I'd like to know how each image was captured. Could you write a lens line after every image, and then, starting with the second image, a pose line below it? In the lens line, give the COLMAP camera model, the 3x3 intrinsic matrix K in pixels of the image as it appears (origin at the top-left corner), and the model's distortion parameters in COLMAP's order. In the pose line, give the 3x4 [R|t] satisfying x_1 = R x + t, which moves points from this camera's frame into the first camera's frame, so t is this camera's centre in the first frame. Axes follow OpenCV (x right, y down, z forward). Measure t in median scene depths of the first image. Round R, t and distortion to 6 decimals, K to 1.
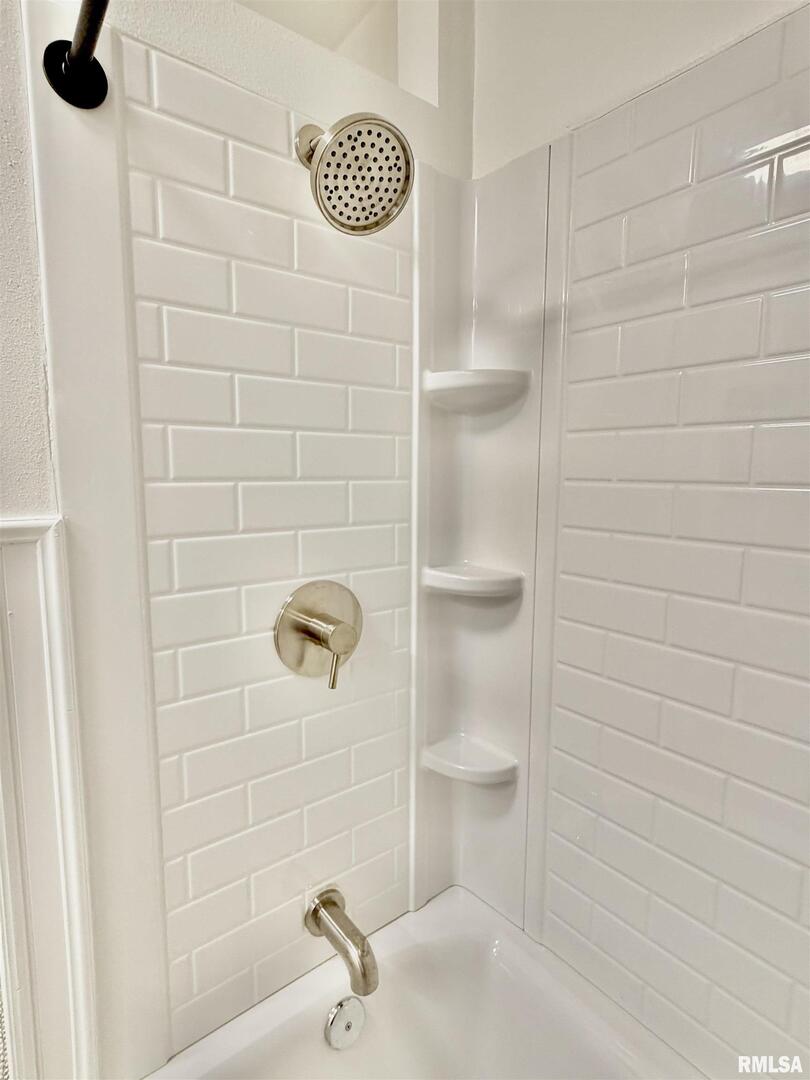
lens RADIAL K [[557.0, 0, 402.2], [0, 557.0, 532.7], [0, 0, 1]] dist [0.000199, 0.000625]
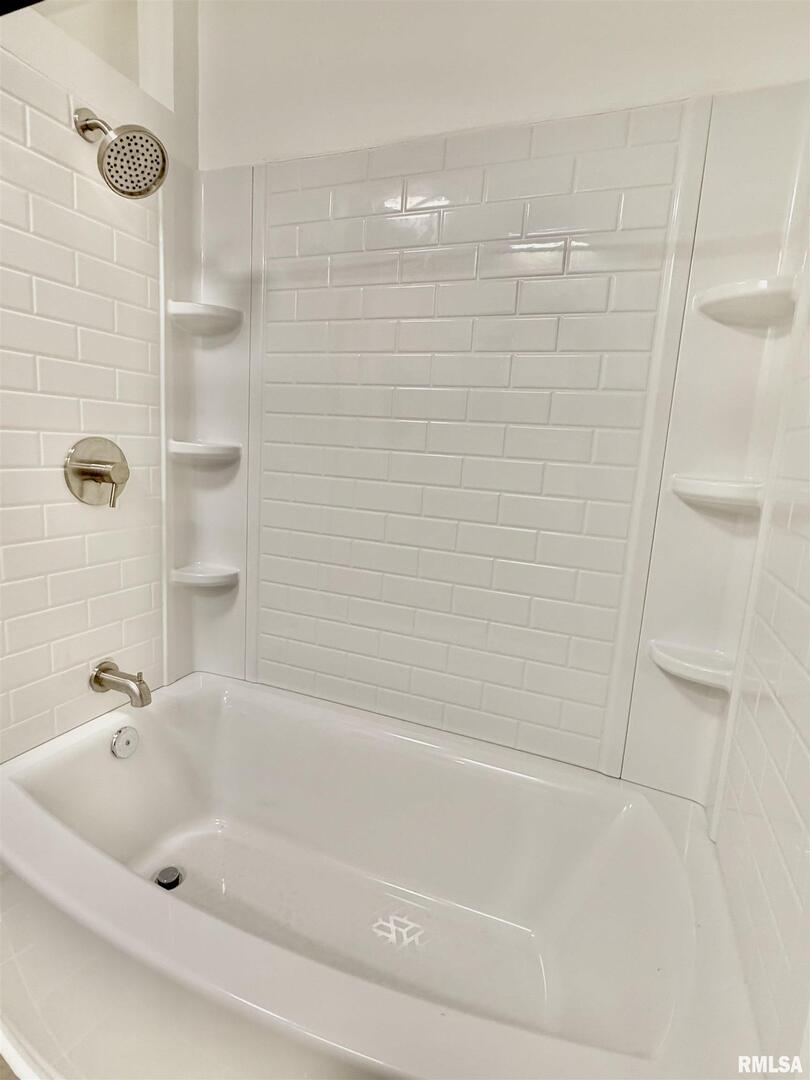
lens RADIAL K [[557.0, 0, 402.2], [0, 557.0, 532.7], [0, 0, 1]] dist [0.000199, 0.000625]
pose [[0.868104, -0.032595, 0.495312, -0.202600], [0.001675, 0.998028, 0.062743, 0.267406], [-0.496380, -0.053638, 0.866447, -0.699672]]
